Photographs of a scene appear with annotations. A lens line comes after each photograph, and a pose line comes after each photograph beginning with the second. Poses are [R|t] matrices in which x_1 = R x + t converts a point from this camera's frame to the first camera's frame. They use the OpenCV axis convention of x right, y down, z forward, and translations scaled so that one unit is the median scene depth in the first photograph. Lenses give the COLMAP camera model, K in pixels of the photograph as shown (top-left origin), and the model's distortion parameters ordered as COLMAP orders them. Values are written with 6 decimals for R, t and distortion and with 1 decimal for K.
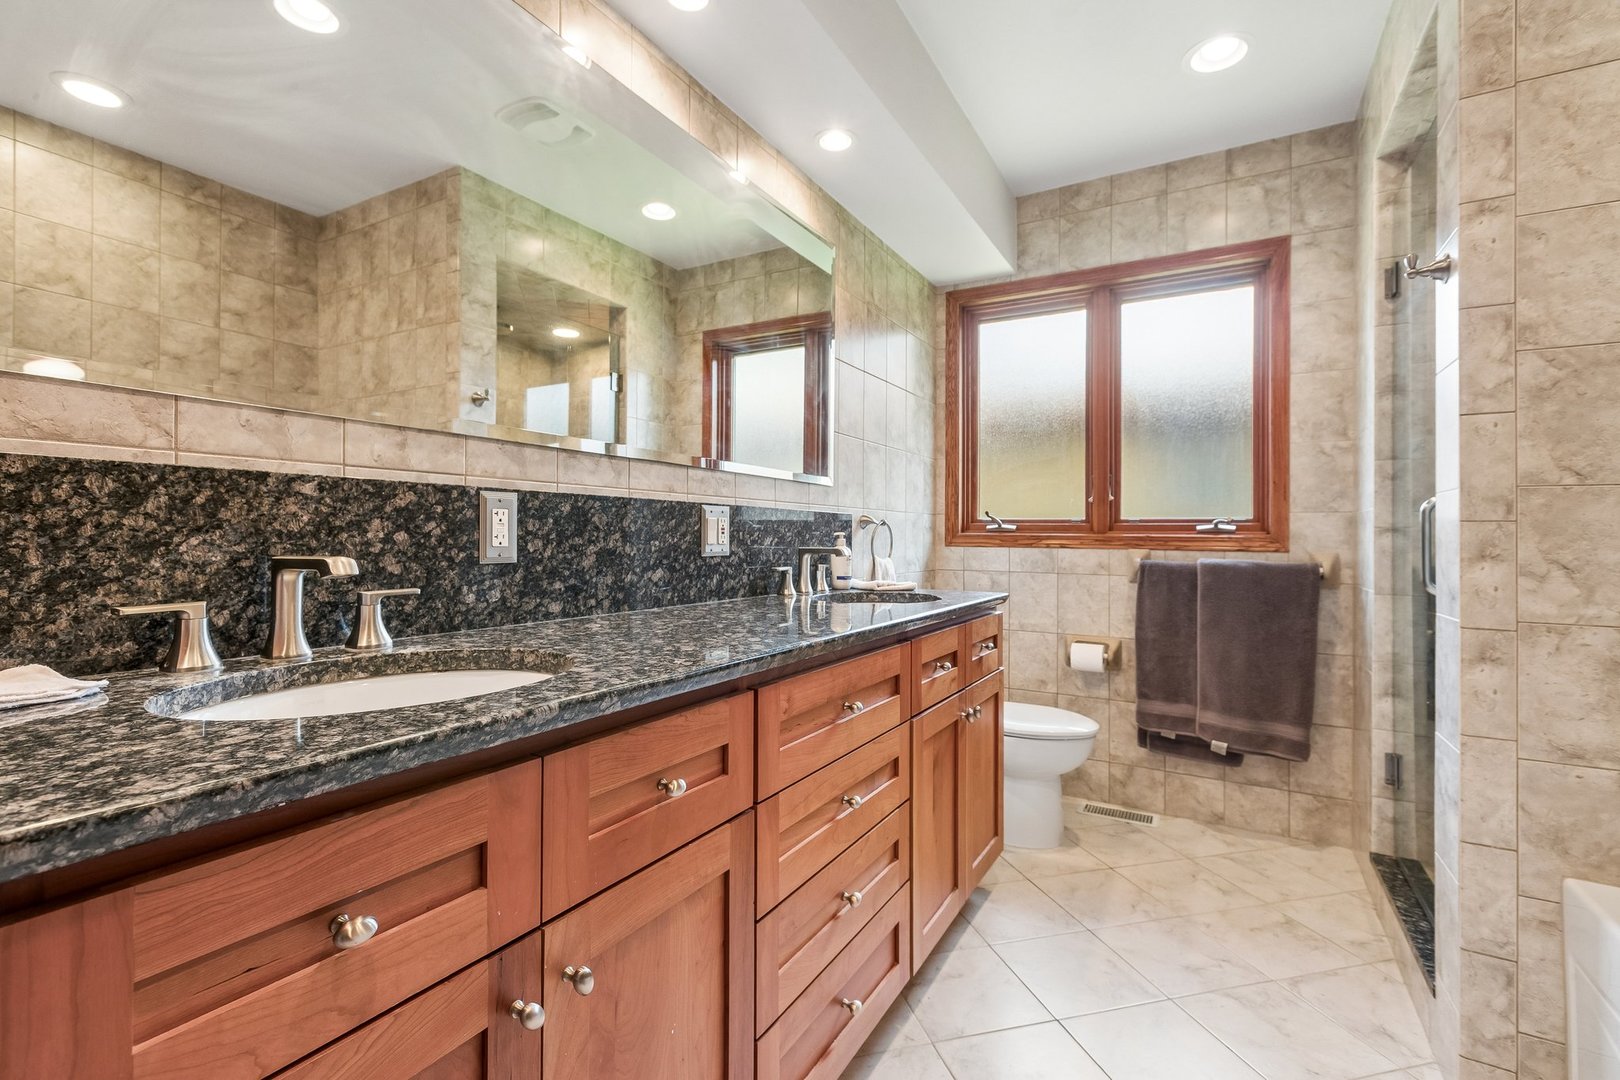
lens RADIAL K [[727.8, 0, 808.6], [0, 727.8, 535.6], [0, 0, 1]] dist [0.009533, -0.002785]
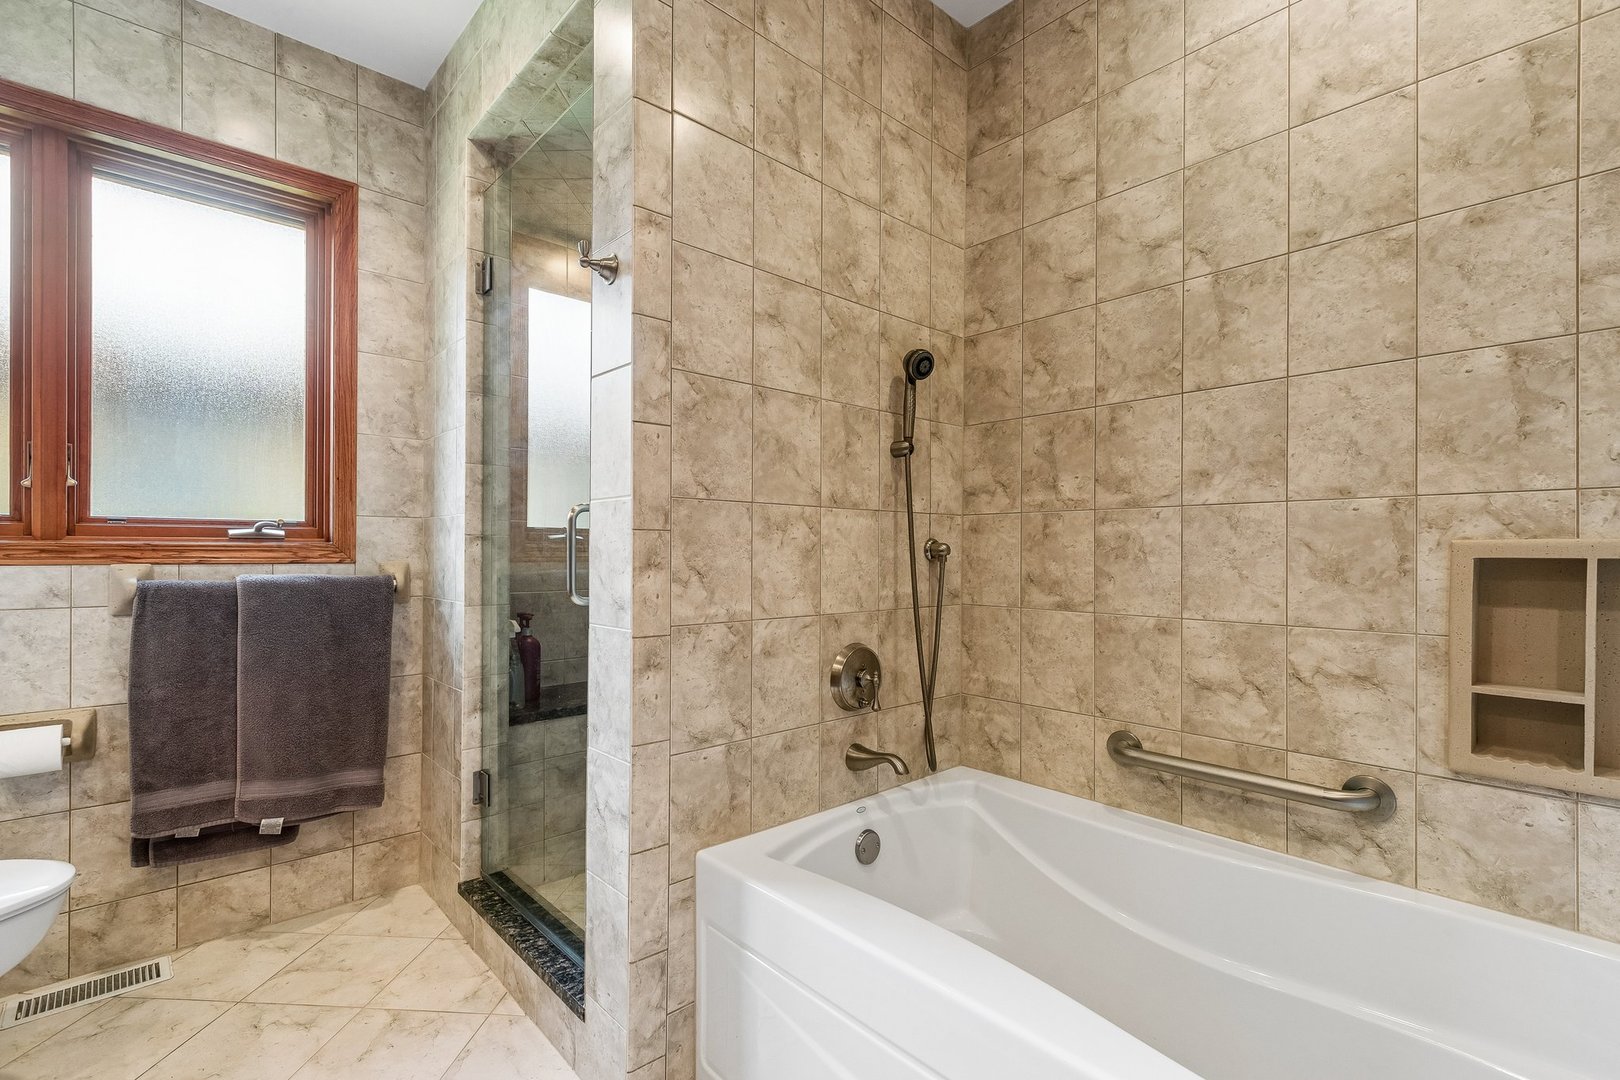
lens RADIAL K [[727.8, 0, 812.3], [0, 727.8, 546.9], [0, 0, 1]] dist [0.009533, -0.002785]
pose [[0.303106, -0.004150, 0.952948, 0.016666], [-0.001566, 0.999987, 0.004853, -0.000818], [-0.952956, -0.002963, 0.303095, 0.250743]]
